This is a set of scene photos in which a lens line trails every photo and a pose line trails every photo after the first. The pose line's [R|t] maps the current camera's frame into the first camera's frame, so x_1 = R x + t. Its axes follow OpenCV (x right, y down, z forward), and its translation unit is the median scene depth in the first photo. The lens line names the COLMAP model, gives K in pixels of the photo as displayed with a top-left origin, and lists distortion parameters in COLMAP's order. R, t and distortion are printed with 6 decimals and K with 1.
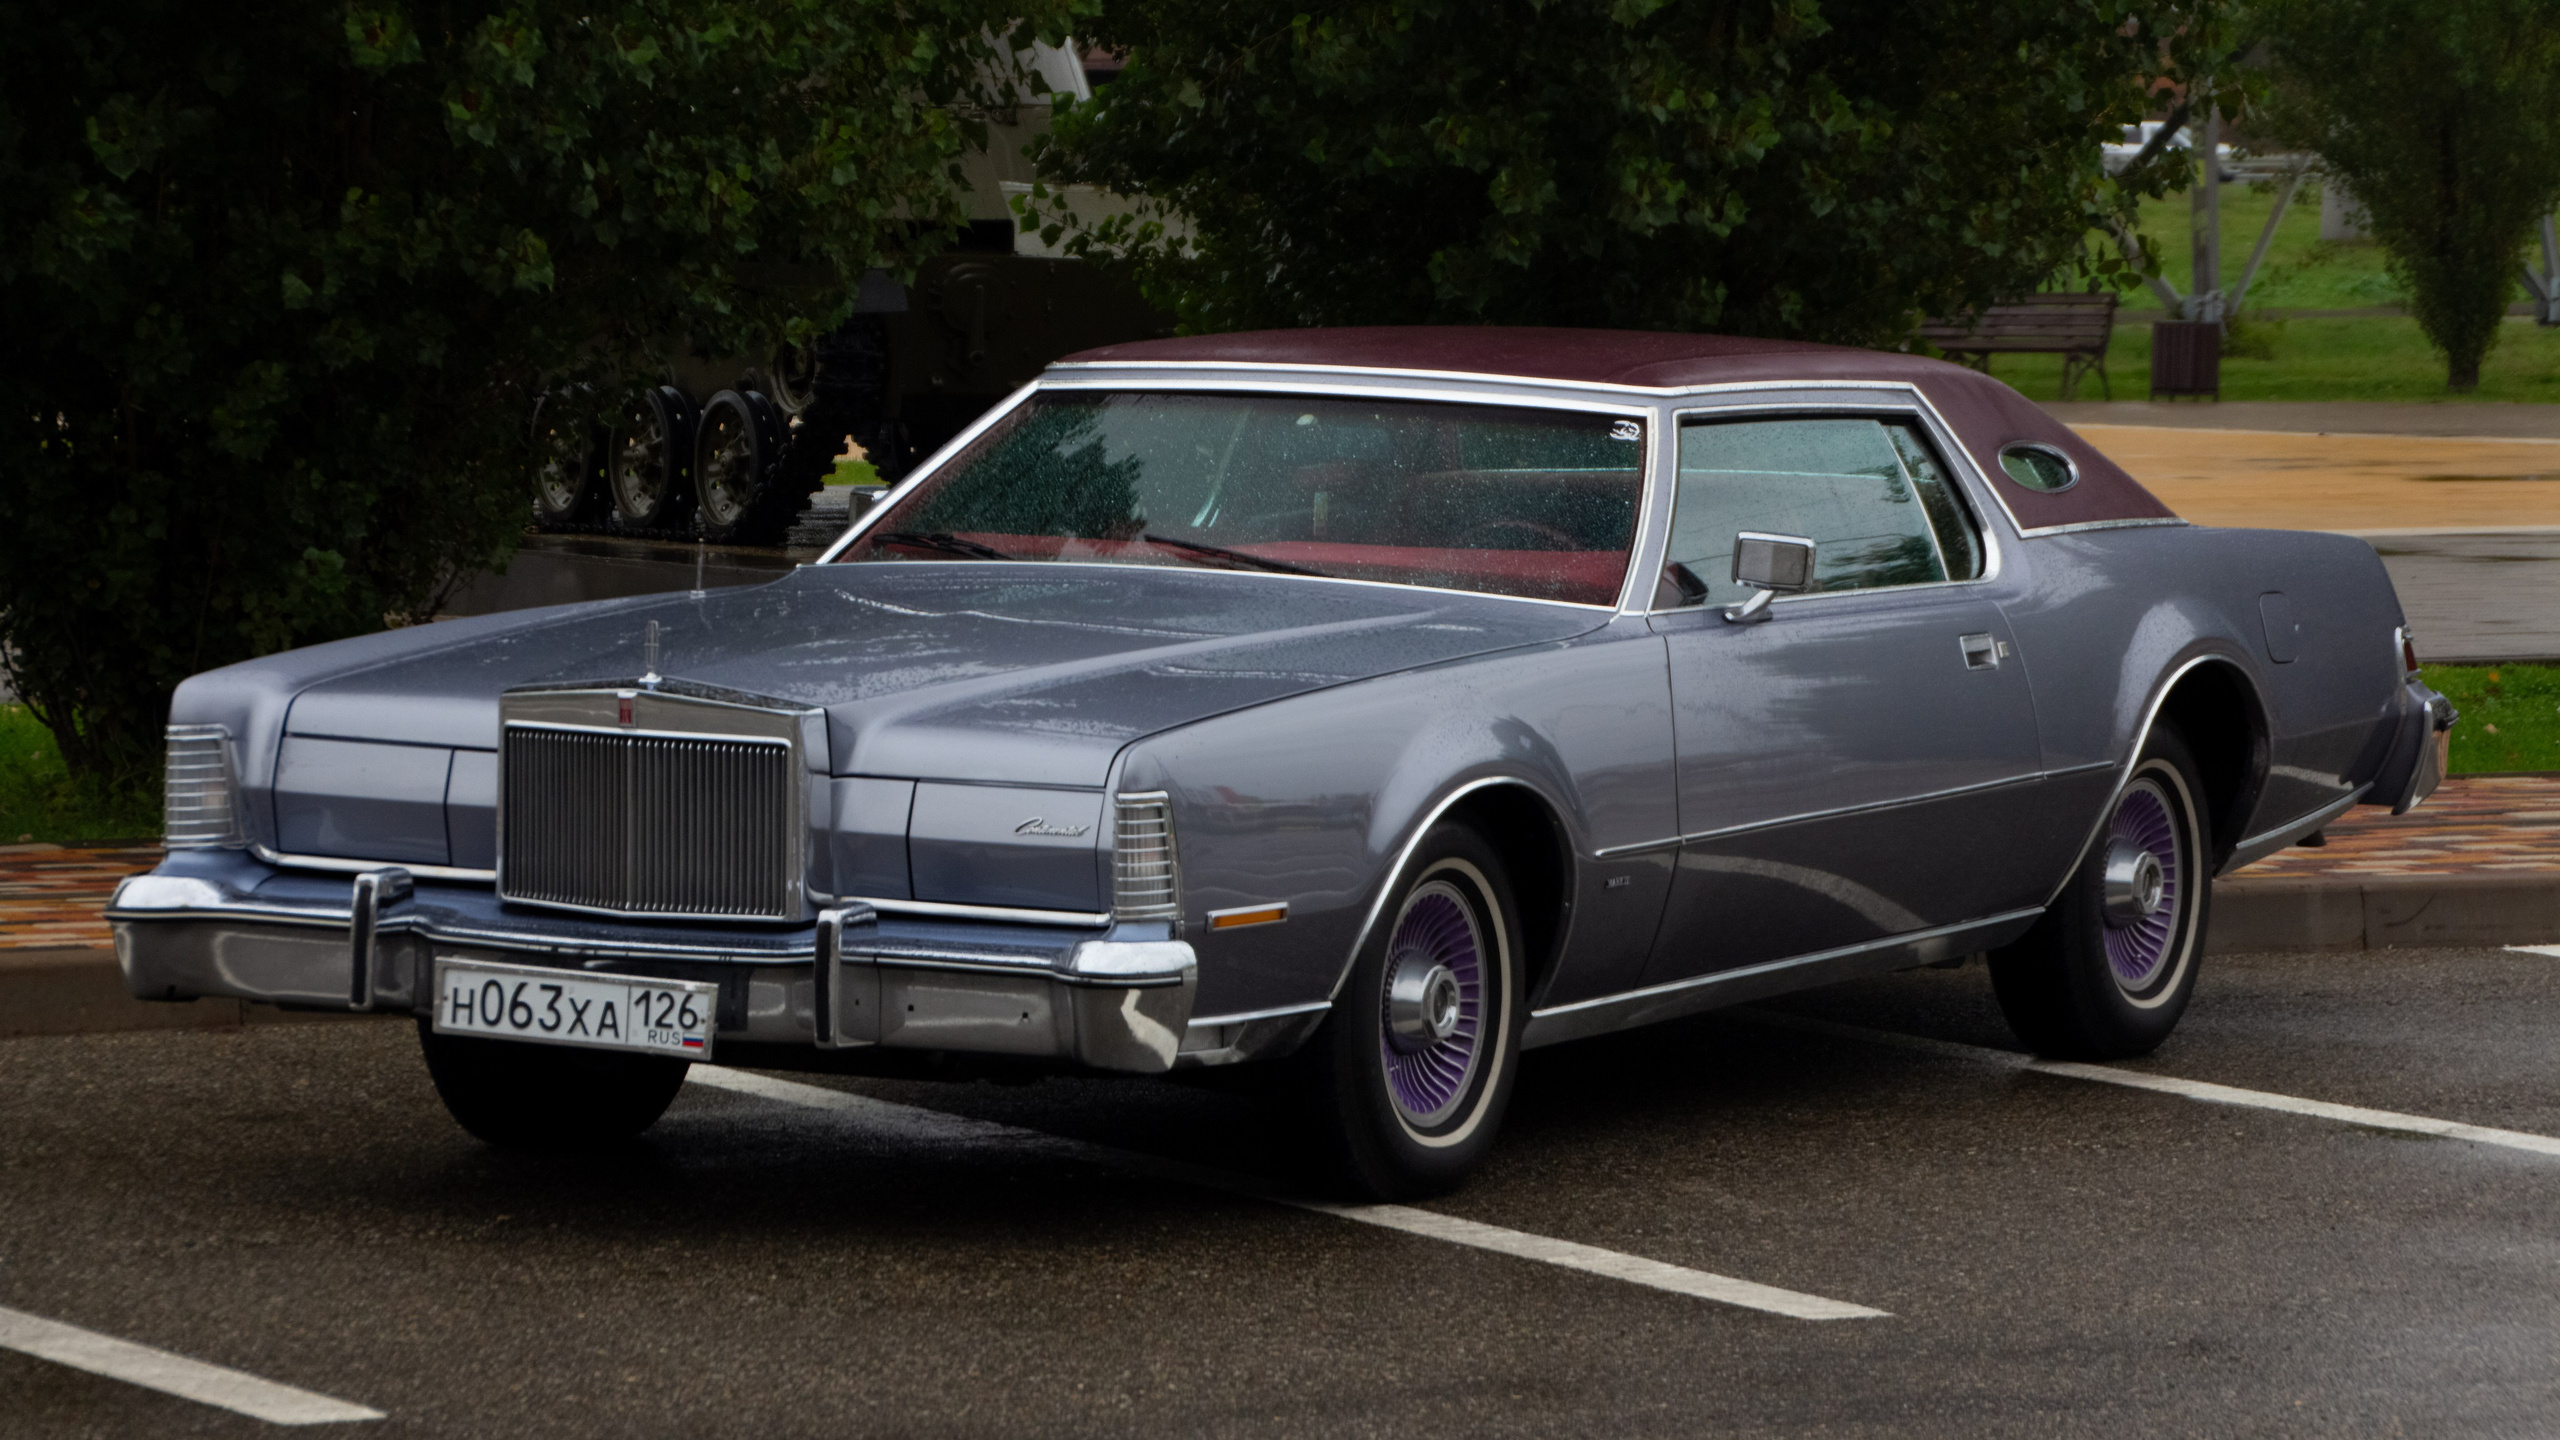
lens RADIAL K [[10071.7, 0, 1281.2], [0, 10071.7, 819.9], [0, 0, 1]] dist [1.607747, 0.000000]
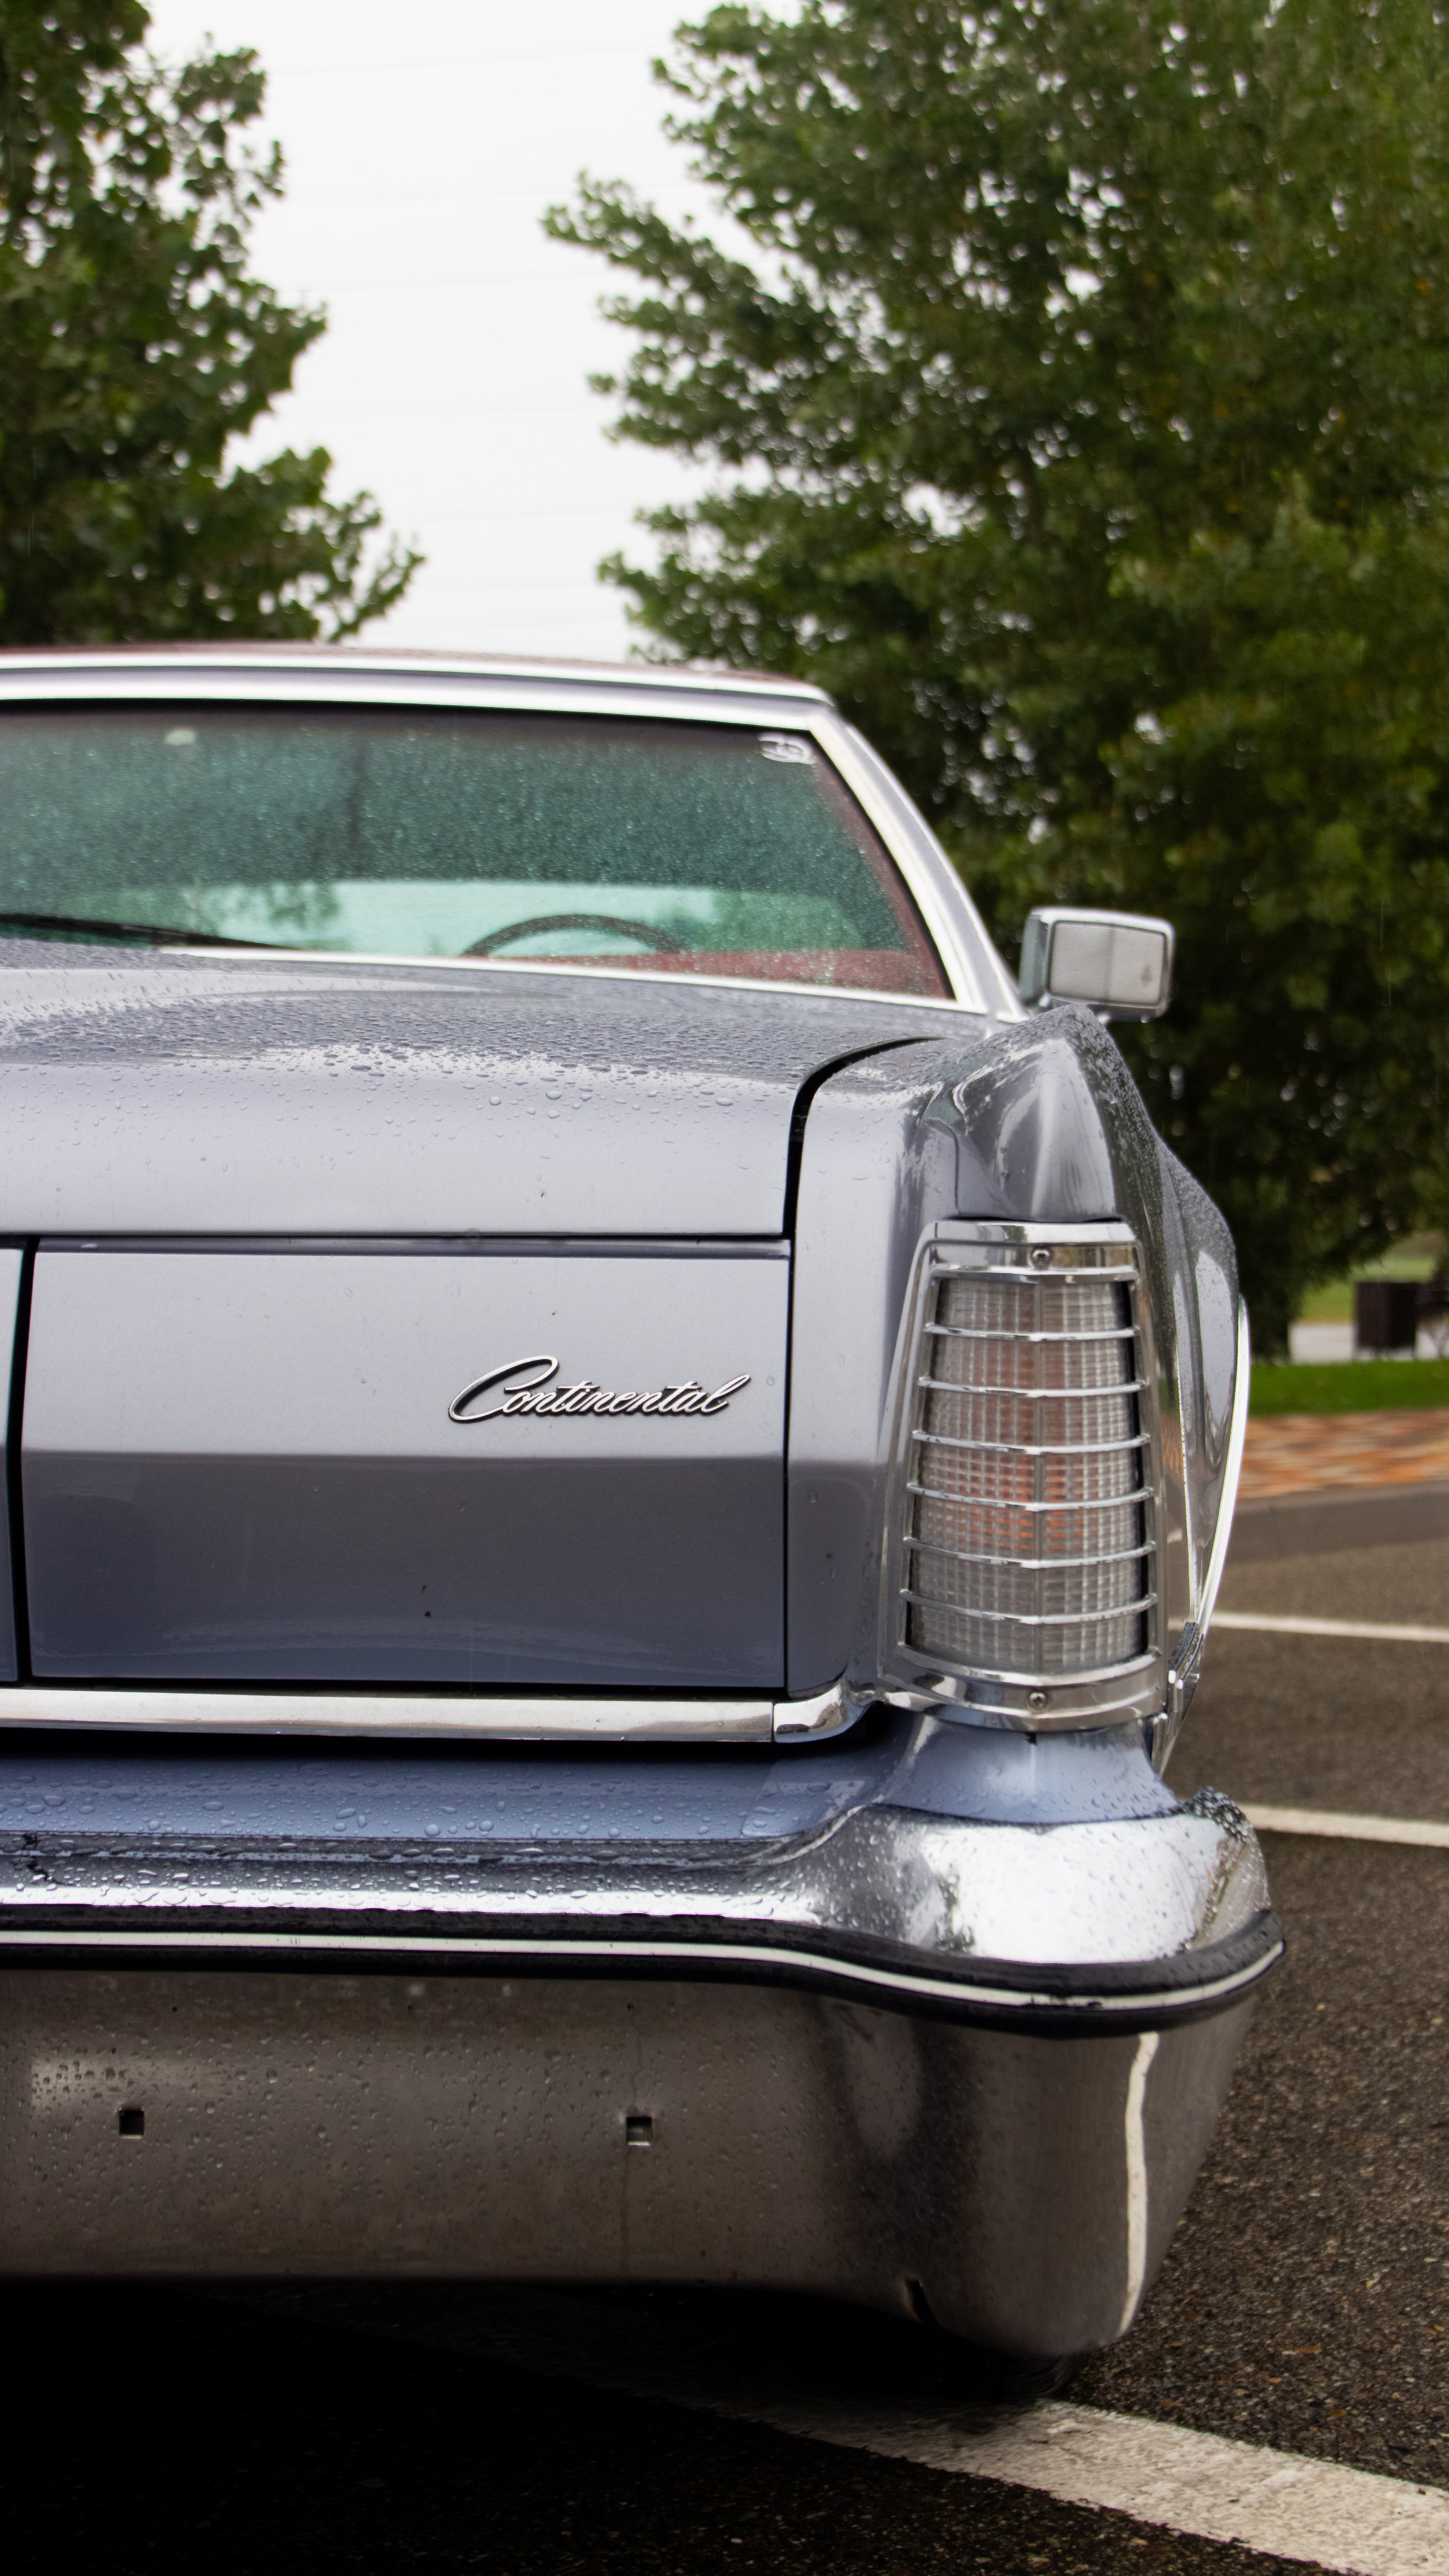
lens RADIAL K [[3909.5, 0, 703.9], [0, 3909.5, 1300.1], [0, 0, 1]] dist [0.172608, 0.000000]
pose [[0.925719, -0.018617, 0.377754, -0.057629], [0.041769, 0.997710, -0.053190, 0.003942], [-0.375899, 0.065017, 0.924377, 0.865250]]
